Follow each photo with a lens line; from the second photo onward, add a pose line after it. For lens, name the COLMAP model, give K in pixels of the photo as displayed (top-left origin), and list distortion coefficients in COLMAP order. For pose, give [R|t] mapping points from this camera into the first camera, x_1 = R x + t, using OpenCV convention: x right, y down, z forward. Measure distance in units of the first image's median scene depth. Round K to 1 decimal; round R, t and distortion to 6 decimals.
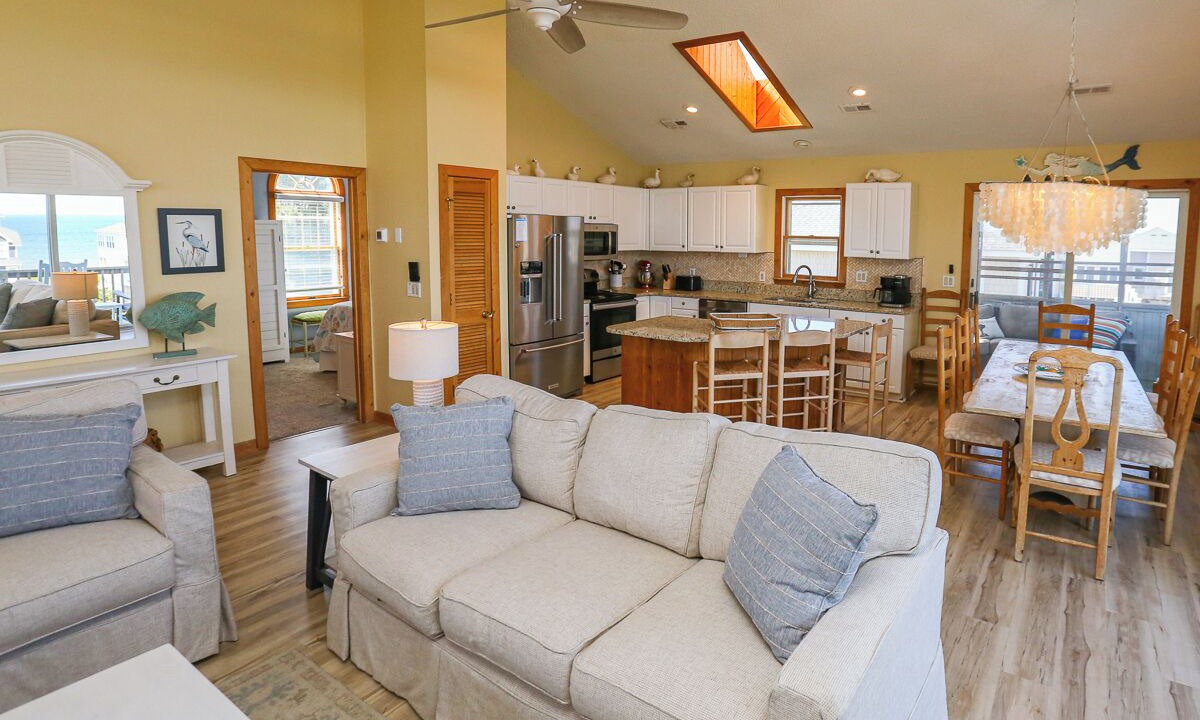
lens RADIAL K [[659.0, 0, 667.9], [0, 659.0, 297.9], [0, 0, 1]] dist [-0.049600, 0.030230]
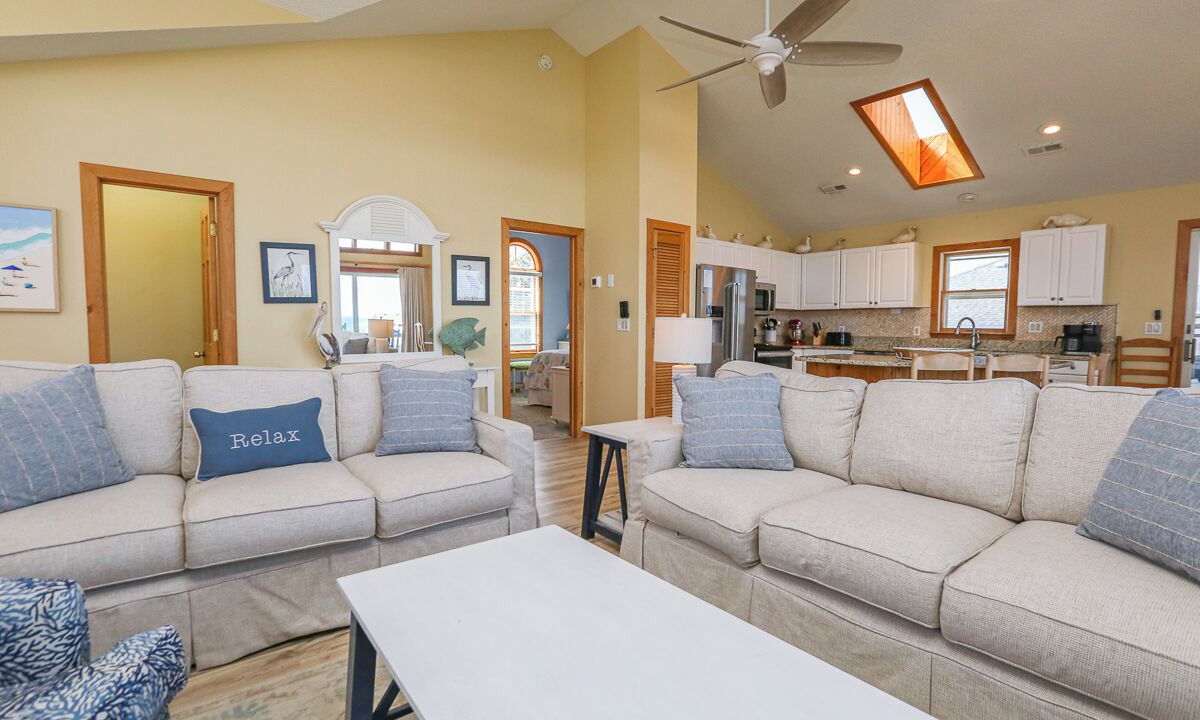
lens RADIAL K [[555.4, 0, 583.2], [0, 555.4, 358.8], [0, 0, 1]] dist [-0.037424, 0.015276]
pose [[0.947528, 0.008370, -0.319565, -0.113716], [-0.020651, 0.999172, -0.035060, 0.075376], [0.319007, 0.039820, 0.946916, 0.011629]]
